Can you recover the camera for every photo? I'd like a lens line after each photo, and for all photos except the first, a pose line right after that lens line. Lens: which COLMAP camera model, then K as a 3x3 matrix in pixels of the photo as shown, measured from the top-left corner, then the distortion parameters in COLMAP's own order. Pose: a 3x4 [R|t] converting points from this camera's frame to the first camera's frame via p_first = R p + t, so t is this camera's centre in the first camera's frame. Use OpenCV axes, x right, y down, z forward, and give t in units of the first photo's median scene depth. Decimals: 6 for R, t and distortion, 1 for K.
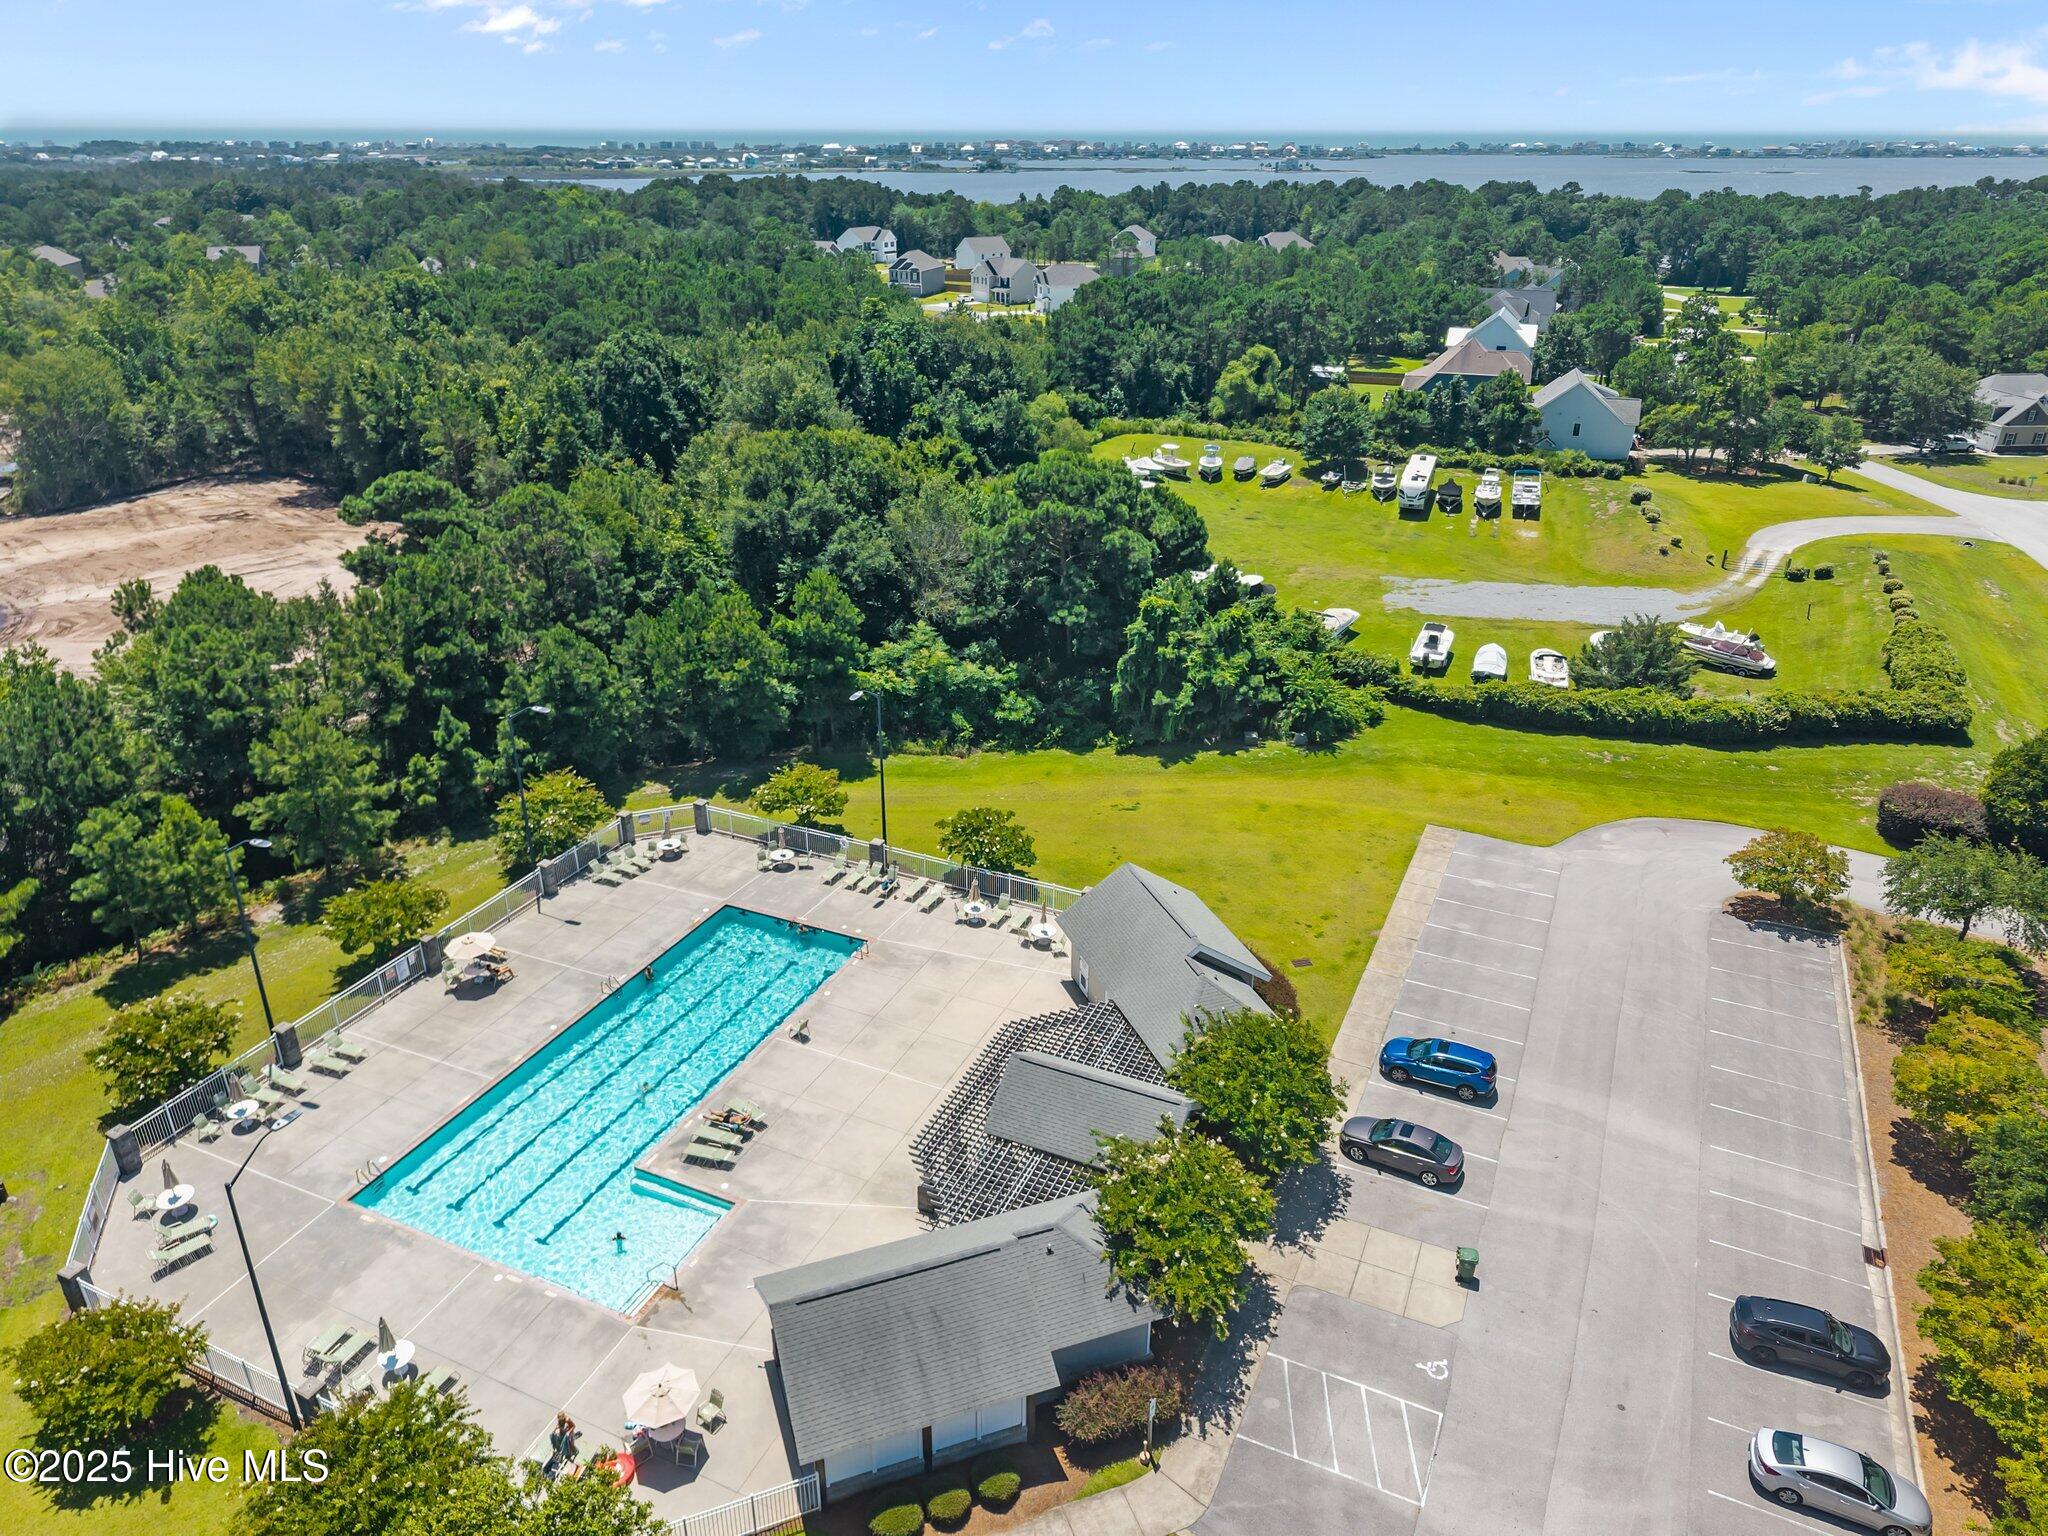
lens RADIAL K [[1387.7, 0, 1020.9], [0, 1387.7, 764.4], [0, 0, 1]] dist [0.004655, -0.005021]
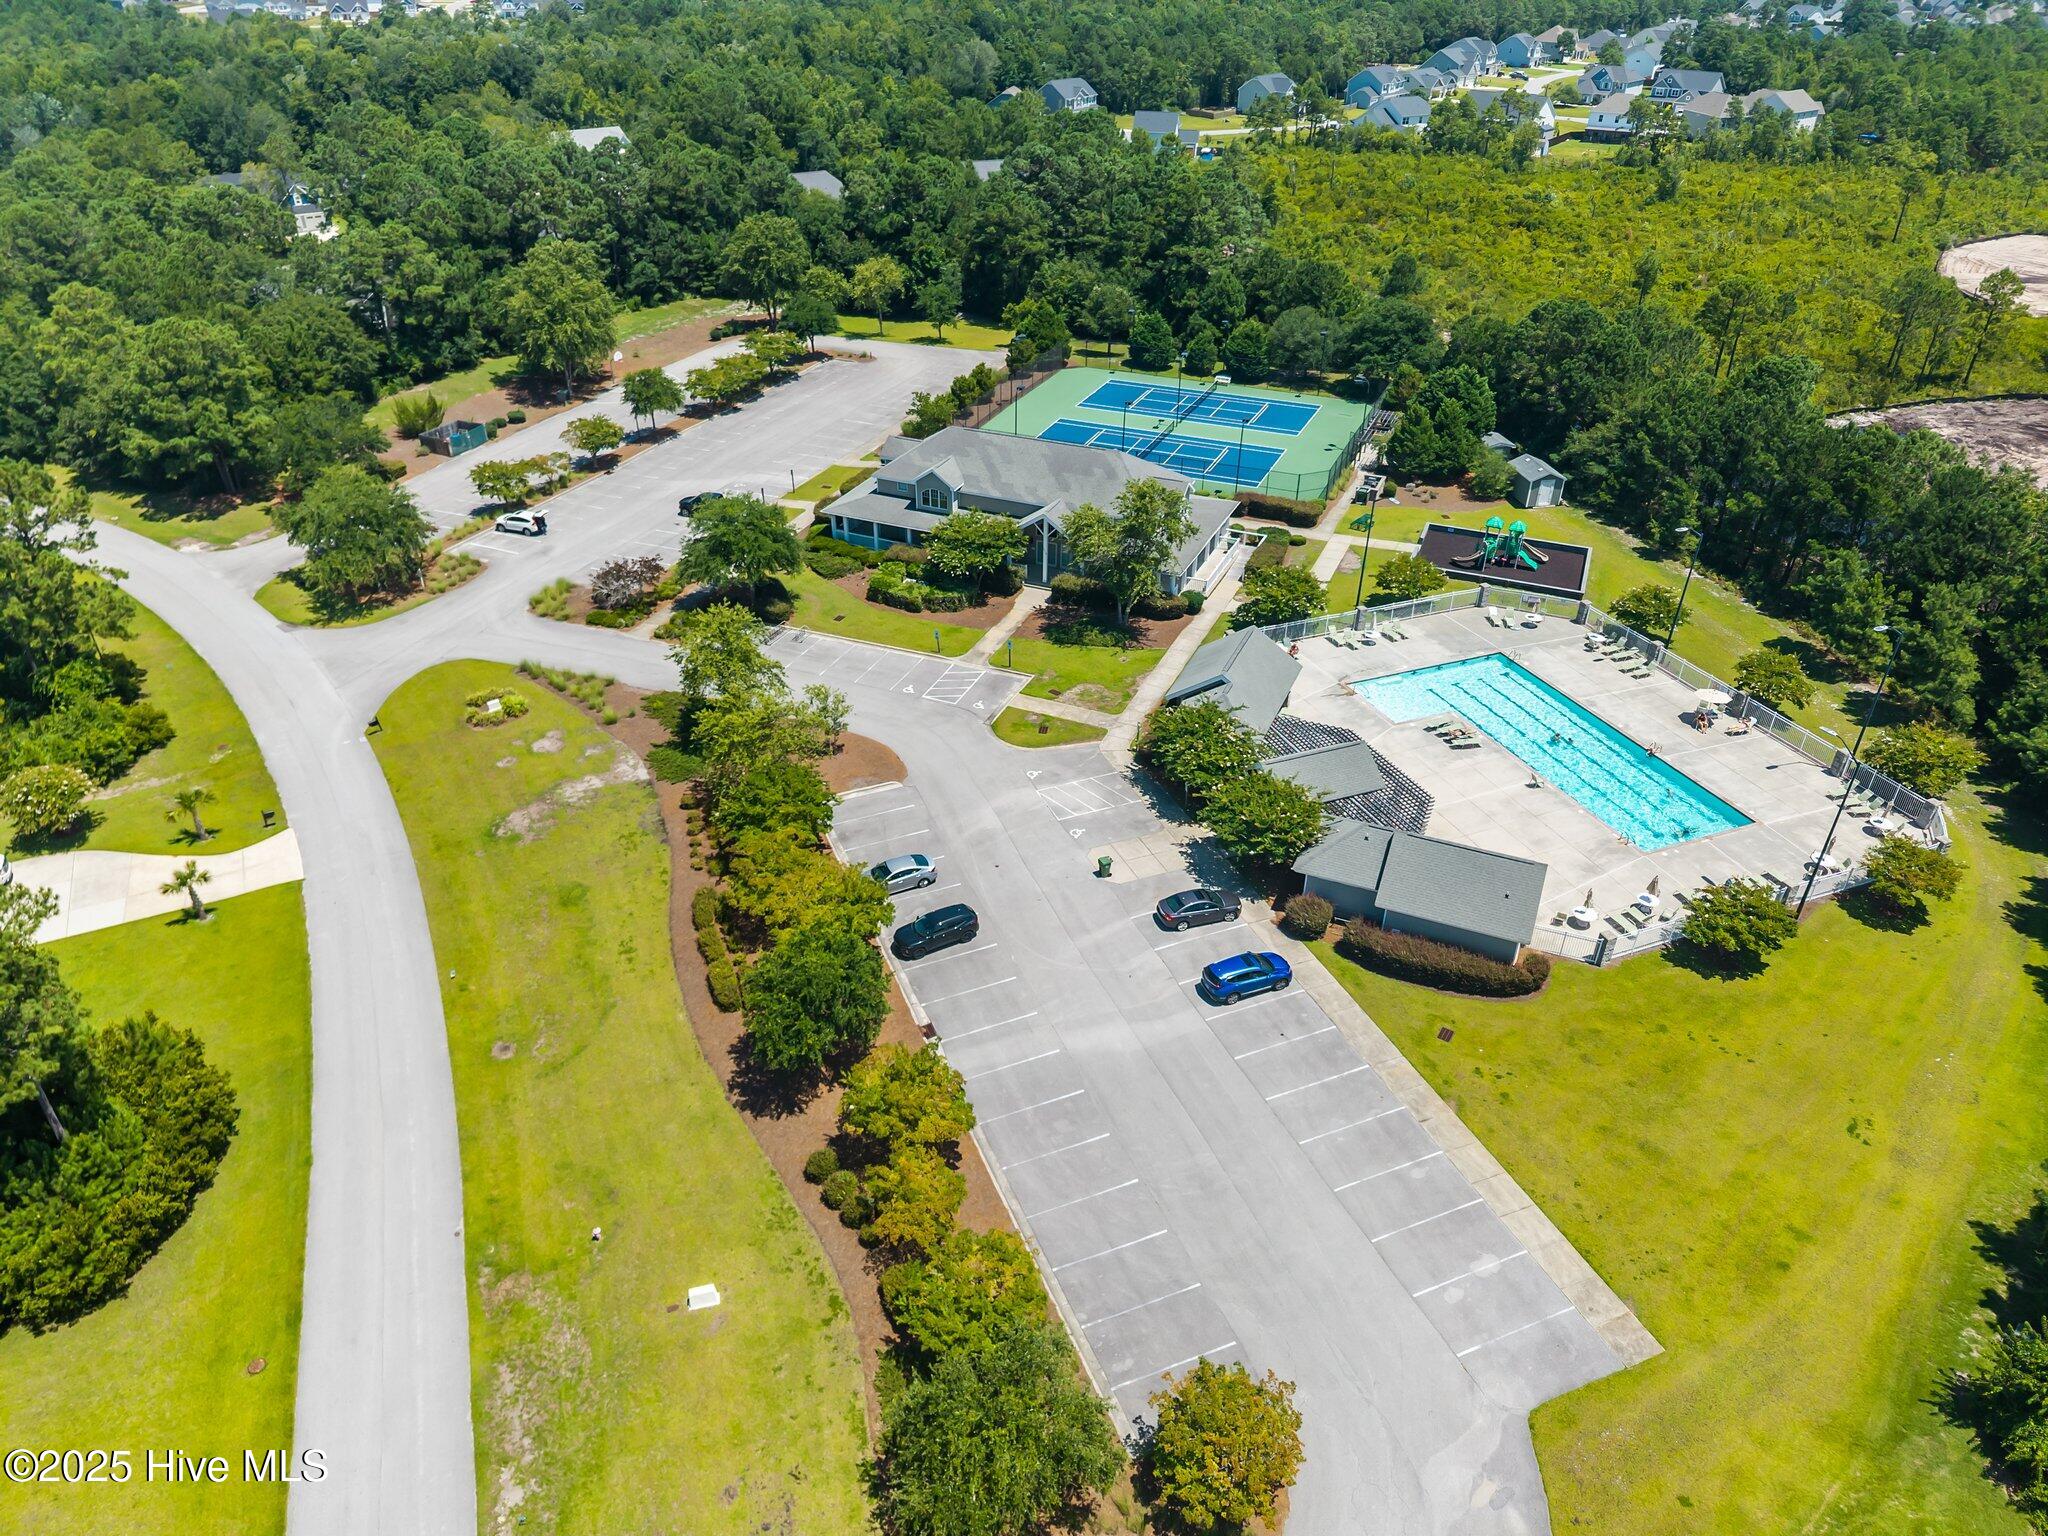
lens RADIAL K [[1387.7, 0, 1020.9], [0, 1387.7, 764.4], [0, 0, 1]] dist [0.004655, -0.005021]
pose [[-0.689816, 0.379287, -0.616681, 1.207569], [-0.310904, 0.614056, 0.725447, -0.770381], [0.653829, 0.692154, -0.305663, 1.216760]]
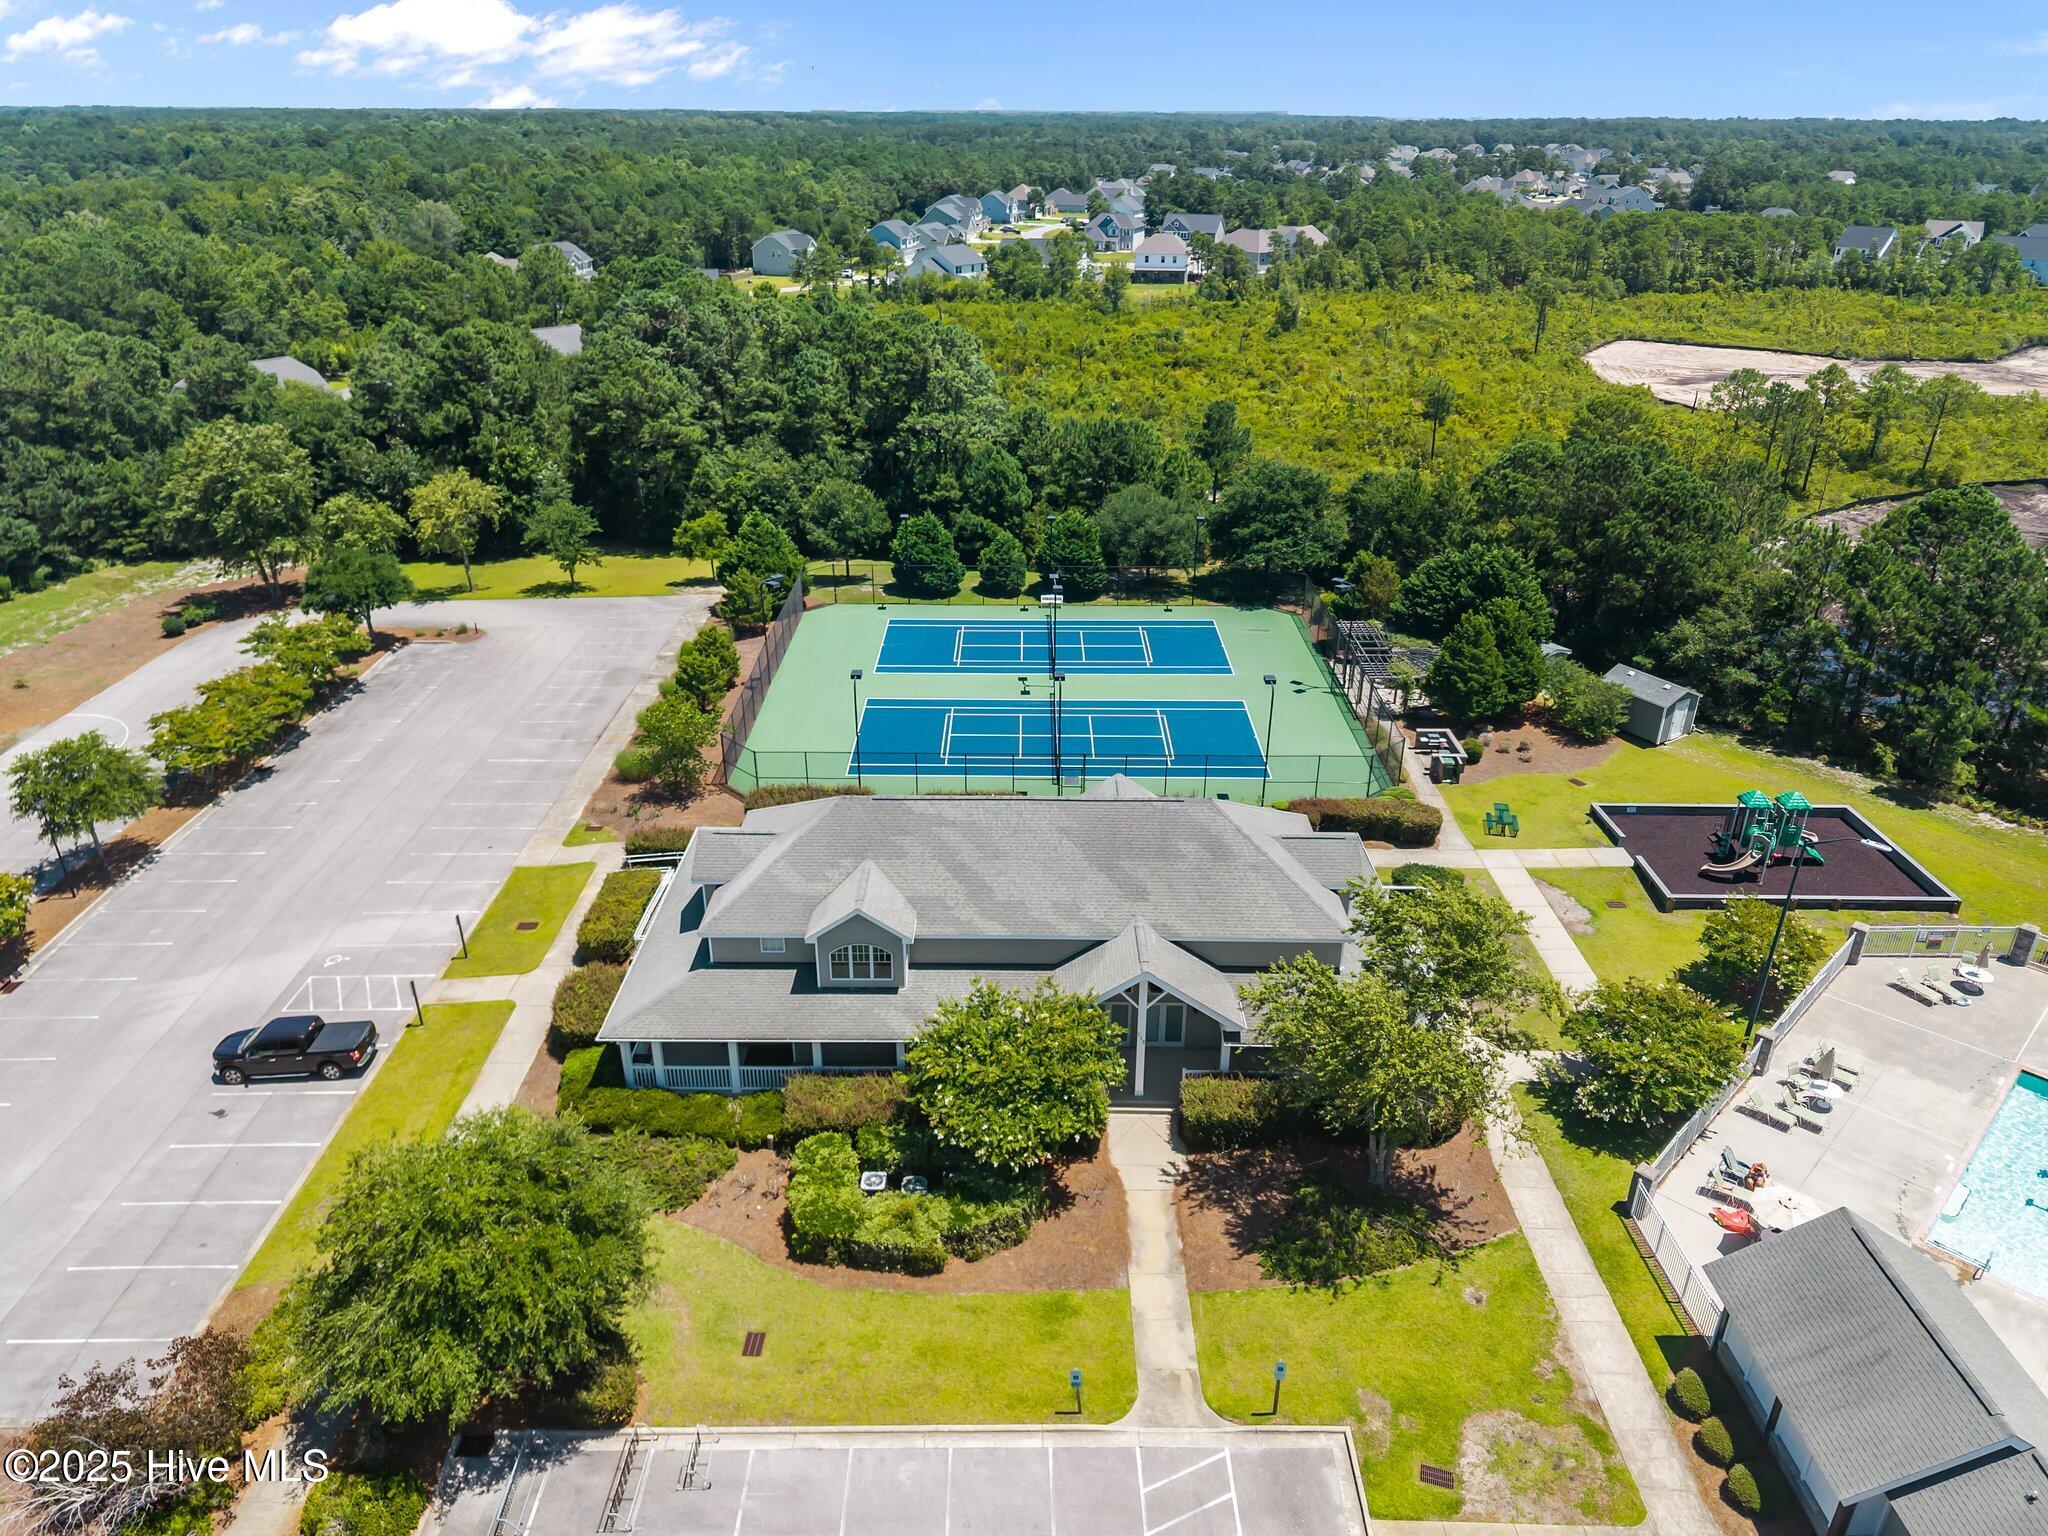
lens RADIAL K [[1384.3, 0, 1024.0], [0, 1384.3, 768.0], [0, 0, 1]] dist [0.007920, -0.007382]
pose [[-0.354019, 0.401846, -0.844506, 0.567183], [-0.398064, 0.752366, 0.524872, -0.105772], [0.846295, 0.521982, -0.106391, 0.330754]]
